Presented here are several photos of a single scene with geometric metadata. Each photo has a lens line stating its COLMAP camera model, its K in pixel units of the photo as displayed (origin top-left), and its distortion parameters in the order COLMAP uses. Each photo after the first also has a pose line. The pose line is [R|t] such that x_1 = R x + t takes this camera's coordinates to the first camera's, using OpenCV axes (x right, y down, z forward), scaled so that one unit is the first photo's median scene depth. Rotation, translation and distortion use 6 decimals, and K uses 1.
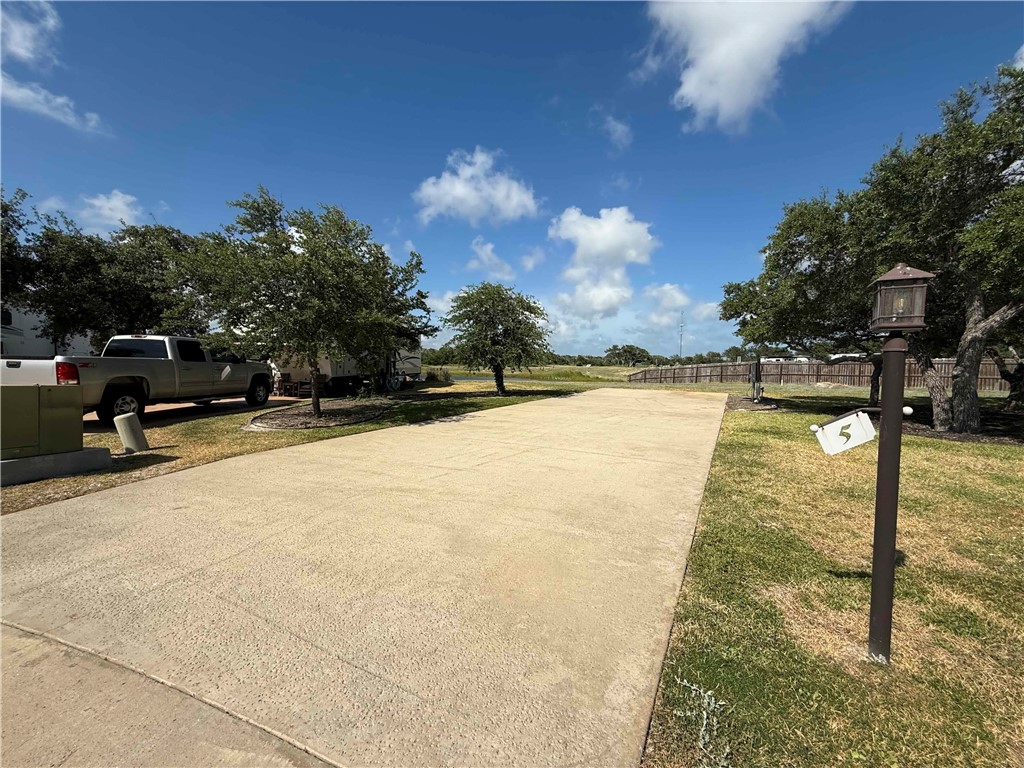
lens RADIAL K [[410.0, 0, 510.9], [0, 410.0, 385.1], [0, 0, 1]] dist [0.007630, 0.000010]
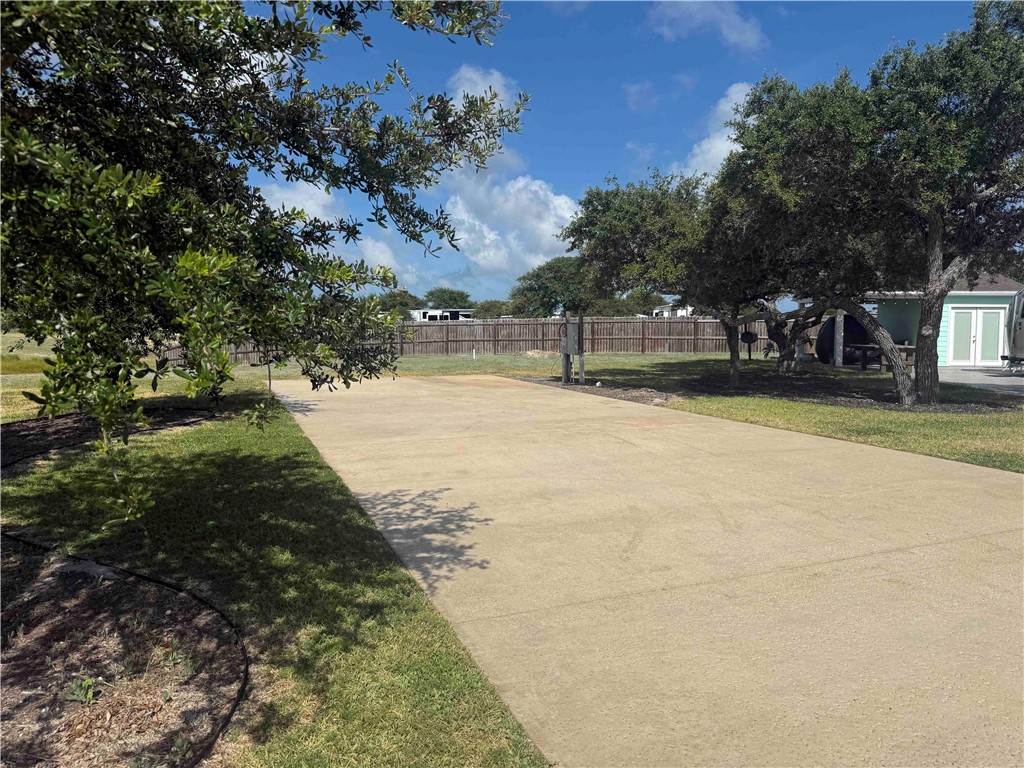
lens RADIAL K [[729.1, 0, 512.3], [0, 729.1, 379.9], [0, 0, 1]] dist [-0.010080, -0.003467]
pose [[0.637950, -0.068348, 0.767039, -0.356625], [0.051927, 0.997604, 0.045706, -0.026435], [-0.768325, 0.010672, 0.639971, 0.429269]]
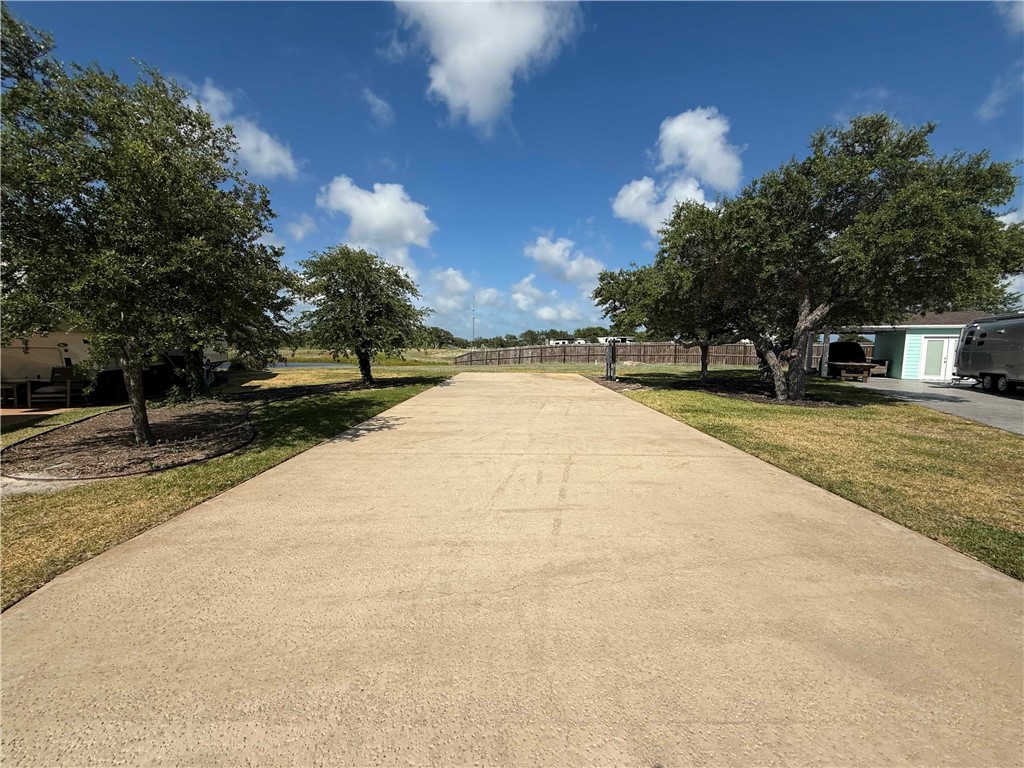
lens RADIAL K [[410.0, 0, 507.1], [0, 410.0, 381.7], [0, 0, 1]] dist [0.007630, 0.000010]
pose [[0.880998, -0.044186, 0.471052, -0.200445], [0.026804, 0.998692, 0.043550, -0.014331], [-0.472360, -0.025741, 0.881030, 0.173317]]
